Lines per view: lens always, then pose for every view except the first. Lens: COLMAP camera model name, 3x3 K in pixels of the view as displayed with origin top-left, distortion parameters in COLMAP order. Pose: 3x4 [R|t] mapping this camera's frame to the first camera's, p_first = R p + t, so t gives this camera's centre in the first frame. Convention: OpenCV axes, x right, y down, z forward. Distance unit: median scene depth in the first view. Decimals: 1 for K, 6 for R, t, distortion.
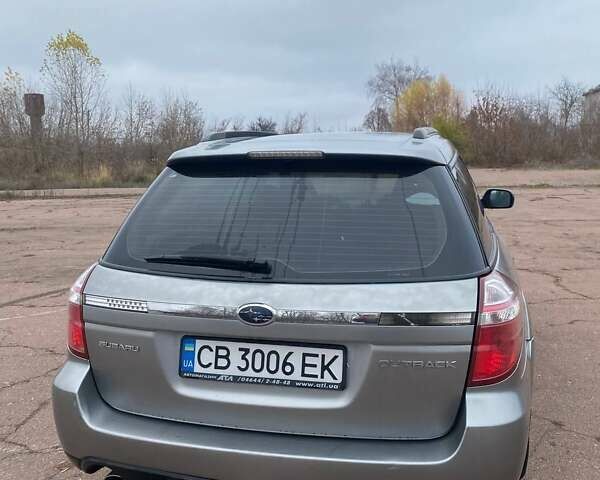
lens RADIAL K [[586.8, 0, 308.4], [0, 586.8, 241.5], [0, 0, 1]] dist [0.114370, -0.252632]
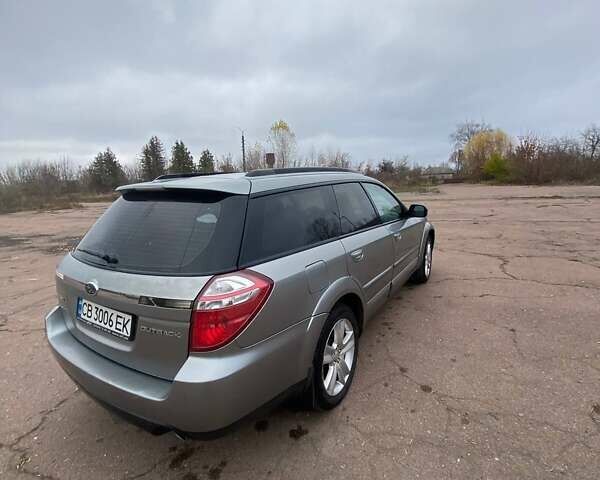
lens RADIAL K [[312.6, 0, 300.0], [0, 312.6, 240.0], [0, 0, 1]] dist [0.048430, -0.050716]
pose [[0.945571, 0.037472, -0.323251, 0.721574], [-0.024490, 0.998725, 0.044139, -0.062665], [0.324493, -0.033820, 0.945283, 0.352515]]
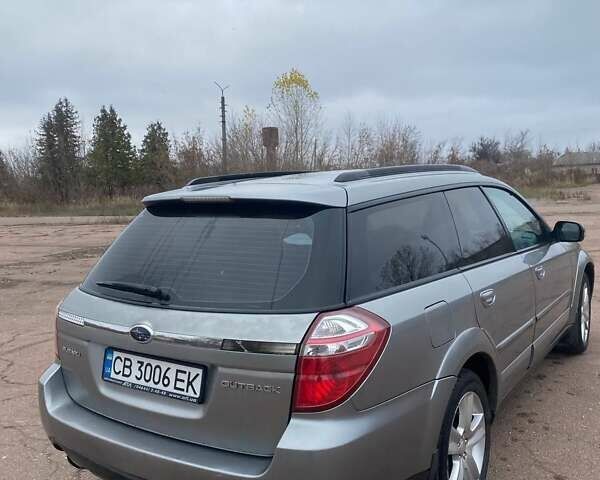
lens RADIAL K [[586.8, 0, 308.4], [0, 586.8, 241.5], [0, 0, 1]] dist [0.114370, -0.252632]
pose [[0.935949, 0.014068, -0.351856, 0.644059], [-0.027586, 0.999060, -0.033435, -0.033505], [0.351055, 0.041000, 0.935457, -0.027386]]
